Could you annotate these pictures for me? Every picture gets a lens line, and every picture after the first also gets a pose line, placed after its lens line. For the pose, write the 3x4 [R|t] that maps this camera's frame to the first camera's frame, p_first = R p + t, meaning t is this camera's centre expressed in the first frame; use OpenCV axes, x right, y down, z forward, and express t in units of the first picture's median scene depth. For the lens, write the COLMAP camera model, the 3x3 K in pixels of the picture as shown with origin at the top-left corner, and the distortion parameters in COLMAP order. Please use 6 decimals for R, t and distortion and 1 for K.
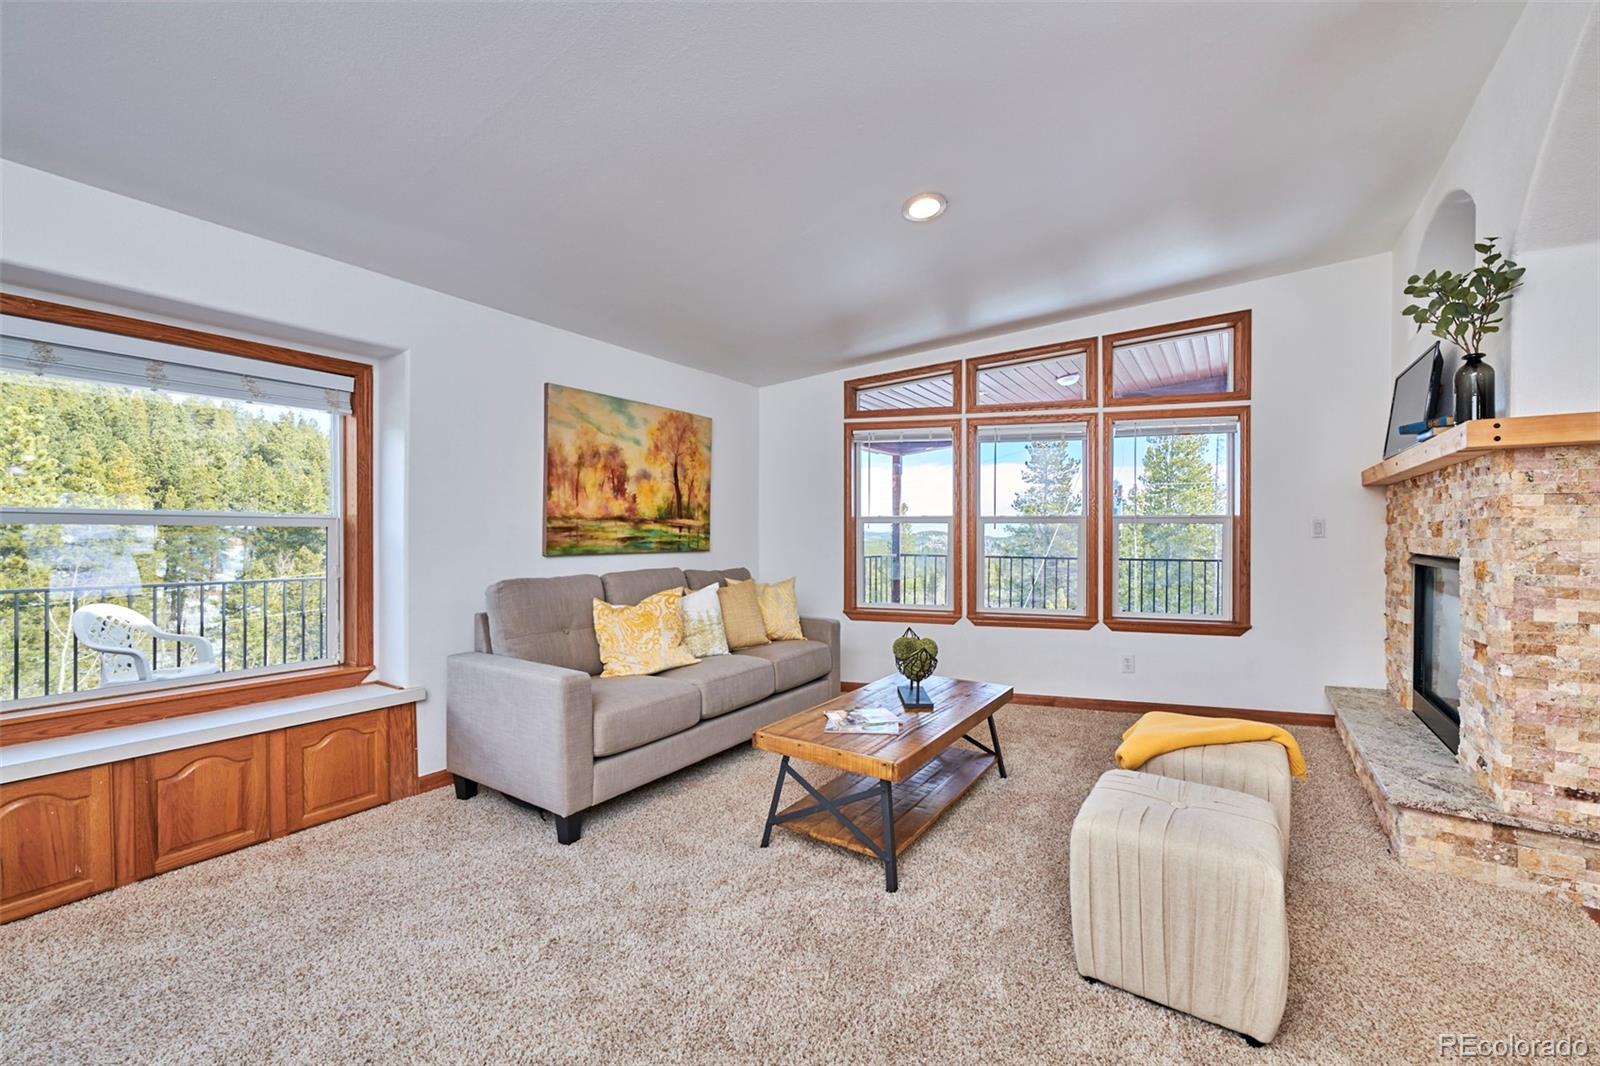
lens RADIAL K [[632.8, 0, 839.5], [0, 632.8, 536.3], [0, 0, 1]] dist [-0.003811, 0.000042]
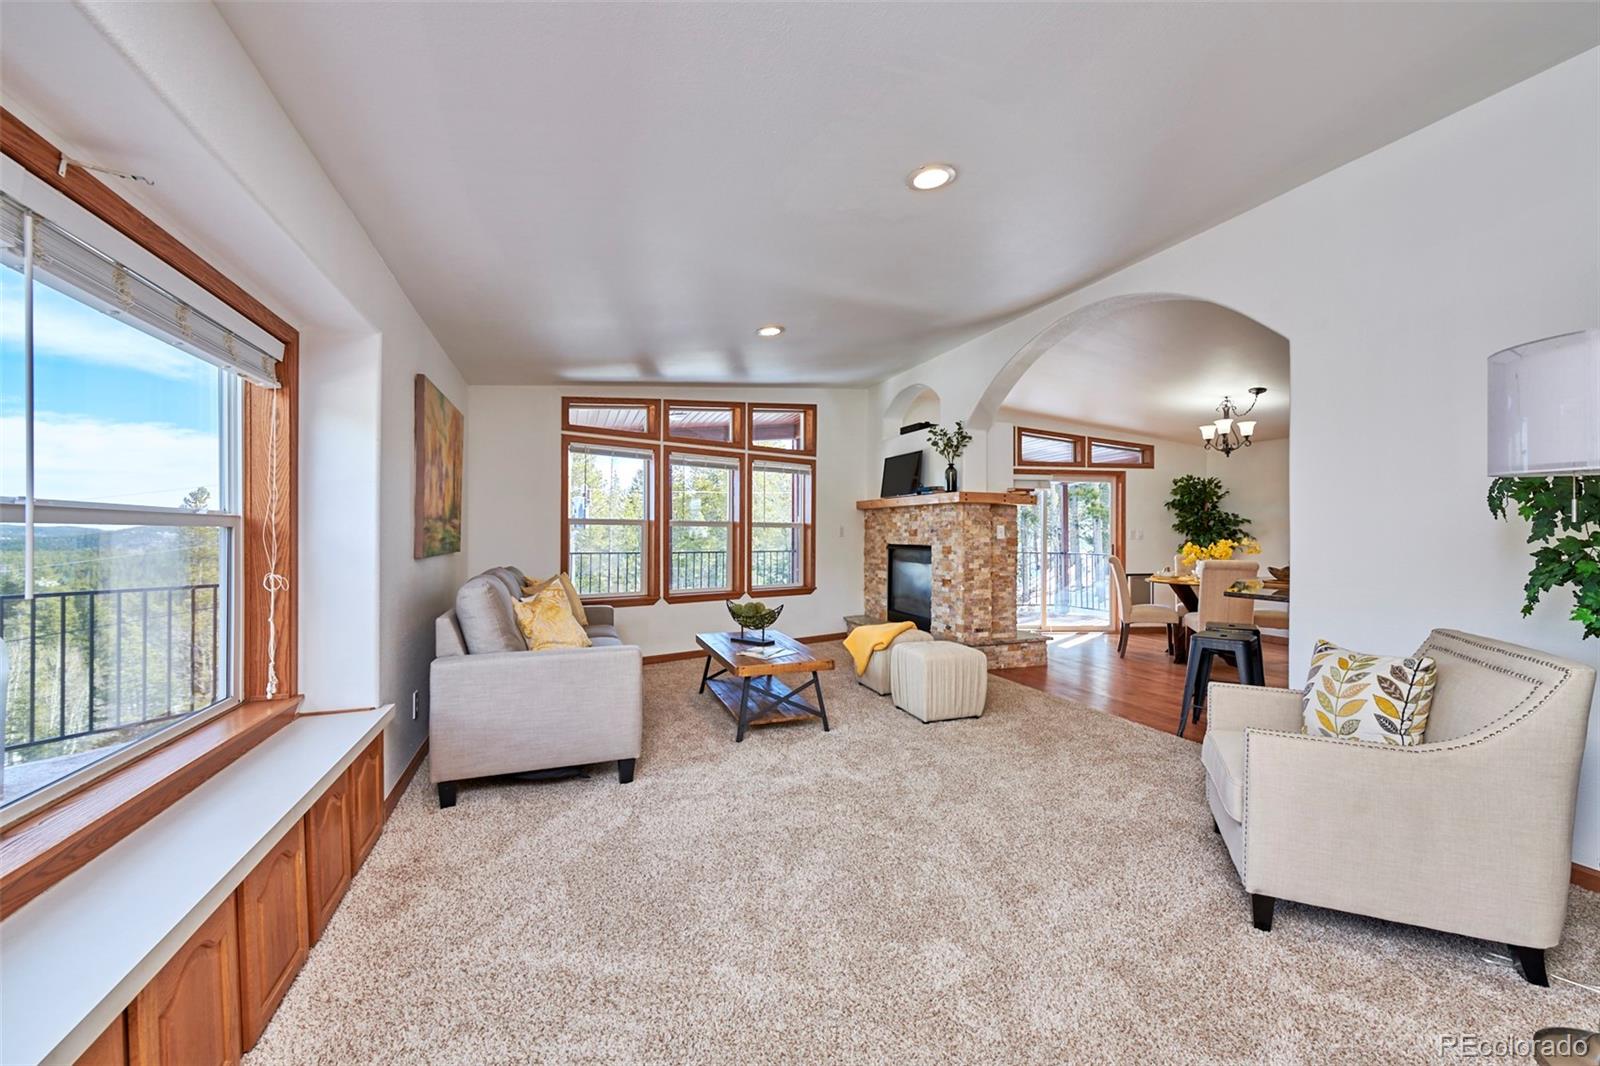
lens RADIAL K [[632.8, 0, 829.5], [0, 632.8, 533.5], [0, 0, 1]] dist [-0.003811, 0.000042]
pose [[0.575697, 0.000972, 0.817662, -0.789667], [-0.001651, 0.999999, -0.000026, -0.006209], [-0.817661, -0.001335, 0.575698, -0.031864]]
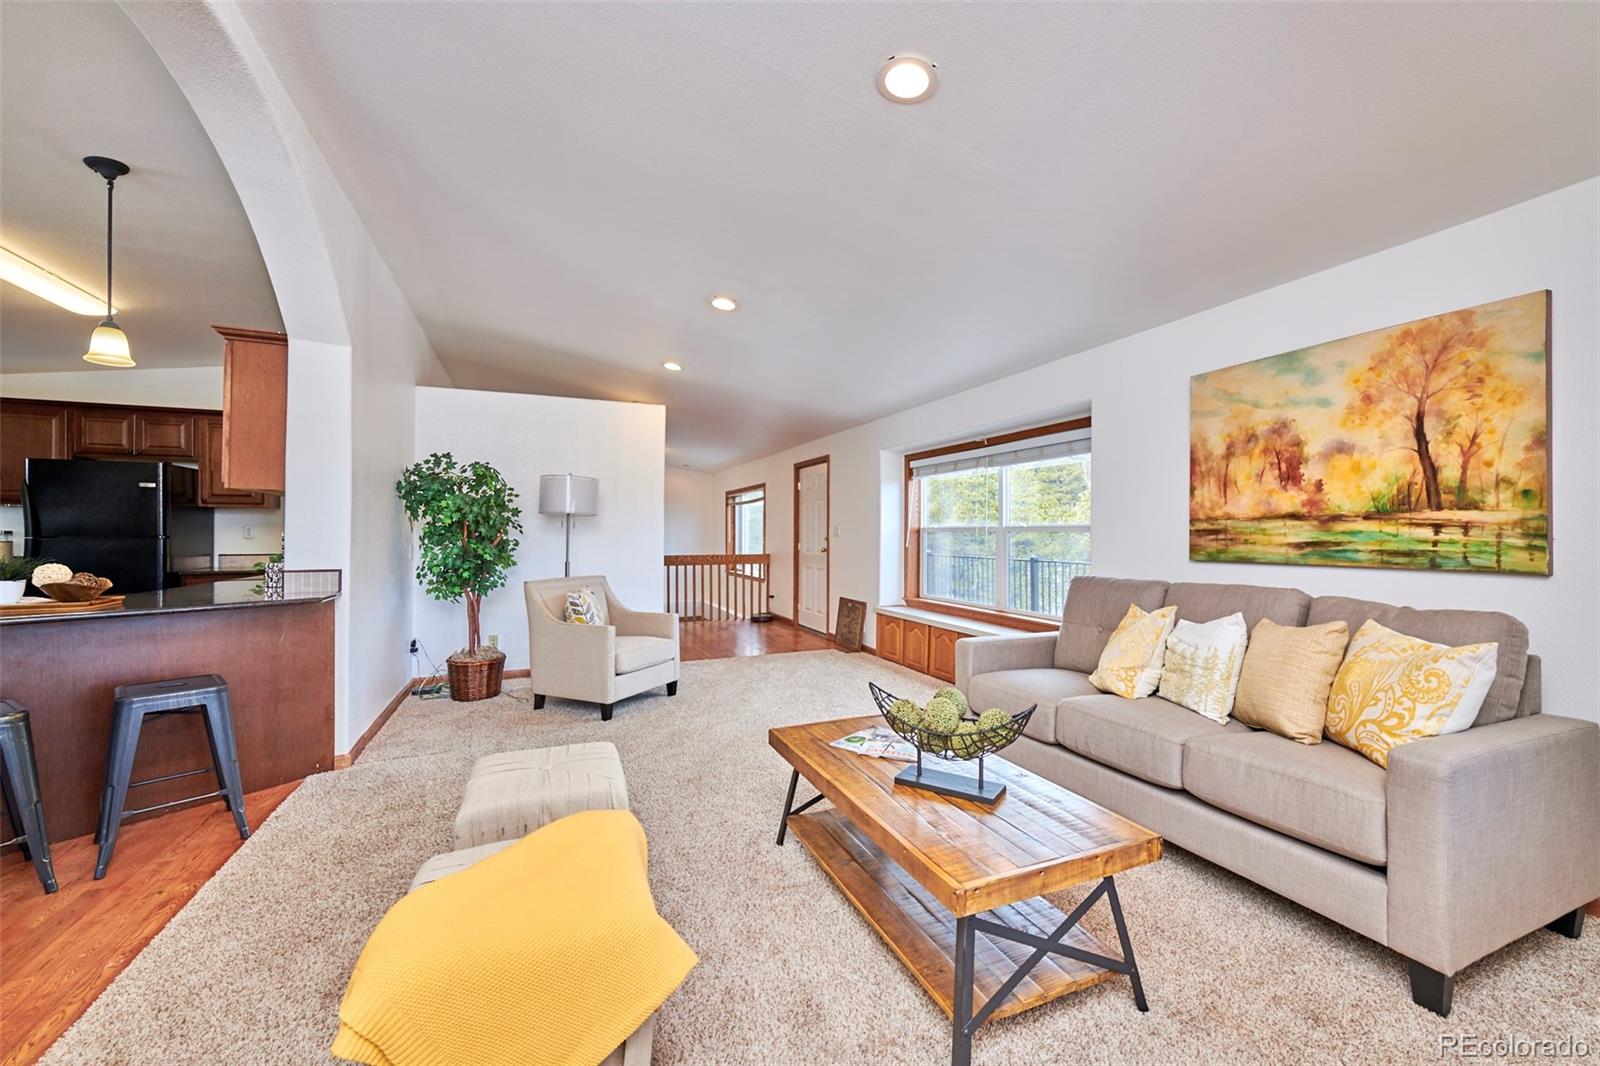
lens RADIAL K [[632.8, 0, 806.5], [0, 632.8, 530.8], [0, 0, 1]] dist [-0.003811, 0.000042]
pose [[-0.577012, -0.006201, -0.816712, 0.568126], [-0.005100, 0.999979, -0.003990, -0.005802], [0.816720, 0.001863, -0.577032, 0.960424]]
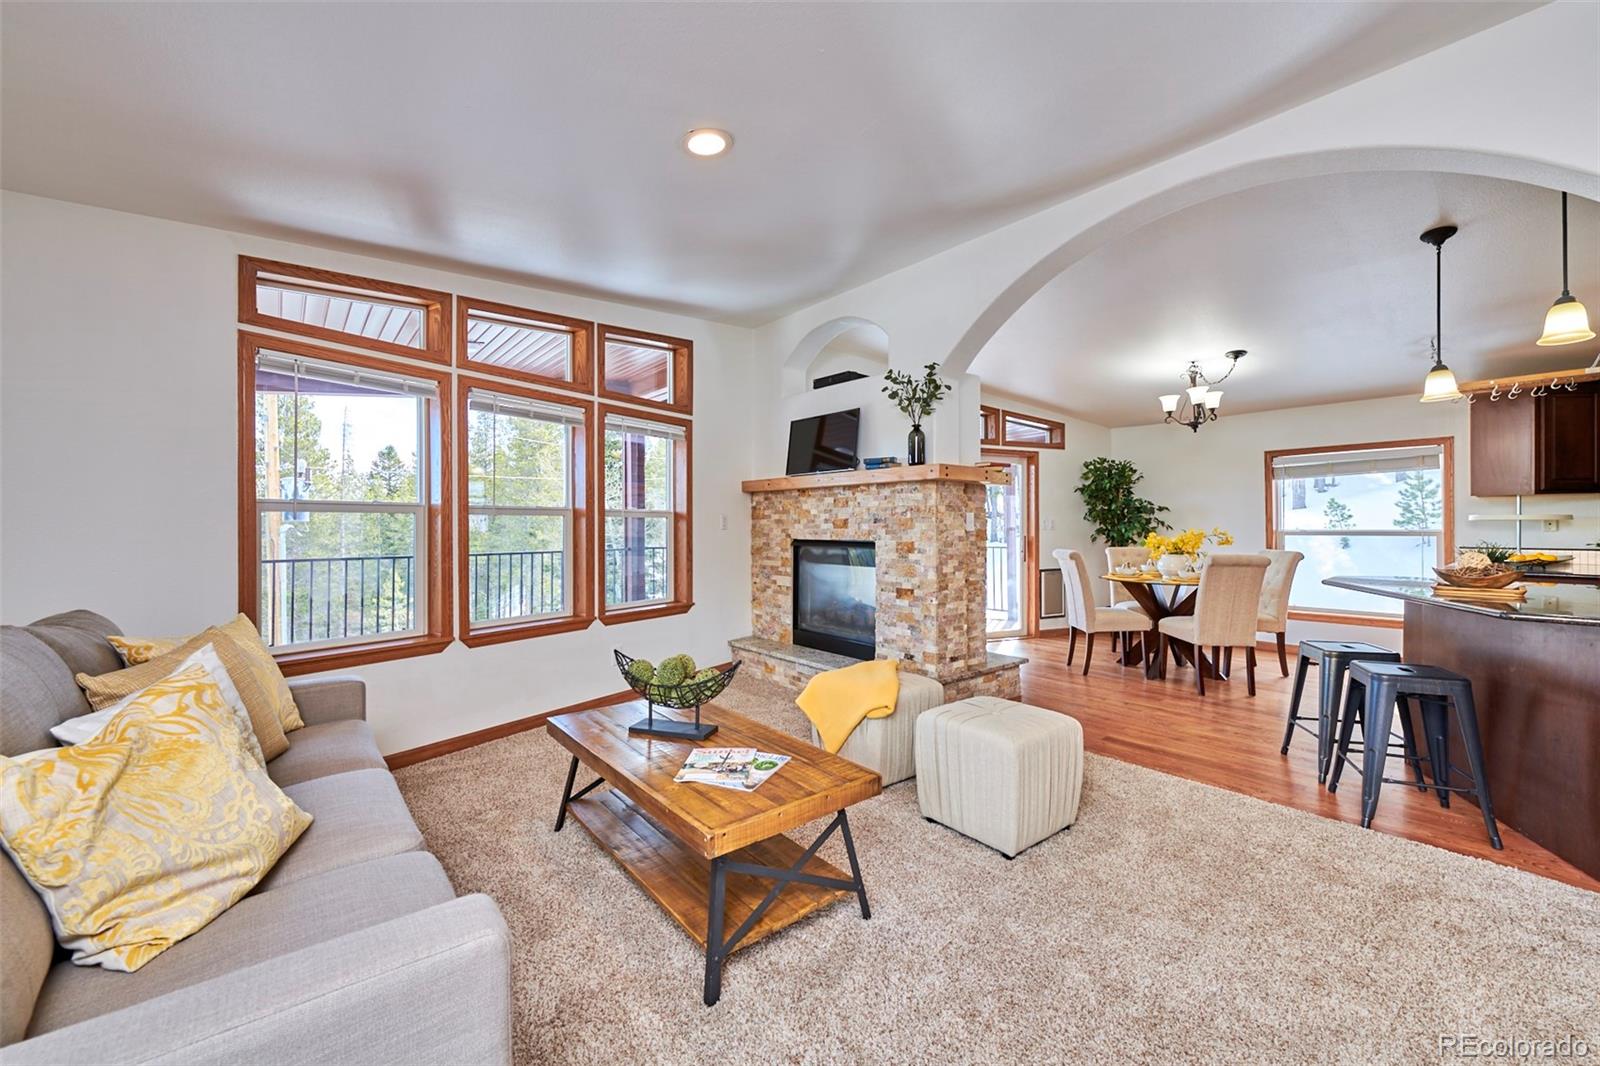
lens RADIAL K [[632.8, 0, 804.4], [0, 632.8, 526.9], [0, 0, 1]] dist [-0.003811, 0.000042]
pose [[0.308553, -0.004664, 0.951196, -0.459113], [0.005390, 0.999980, 0.003154, -0.006159], [-0.951192, 0.004154, 0.308572, 0.448123]]
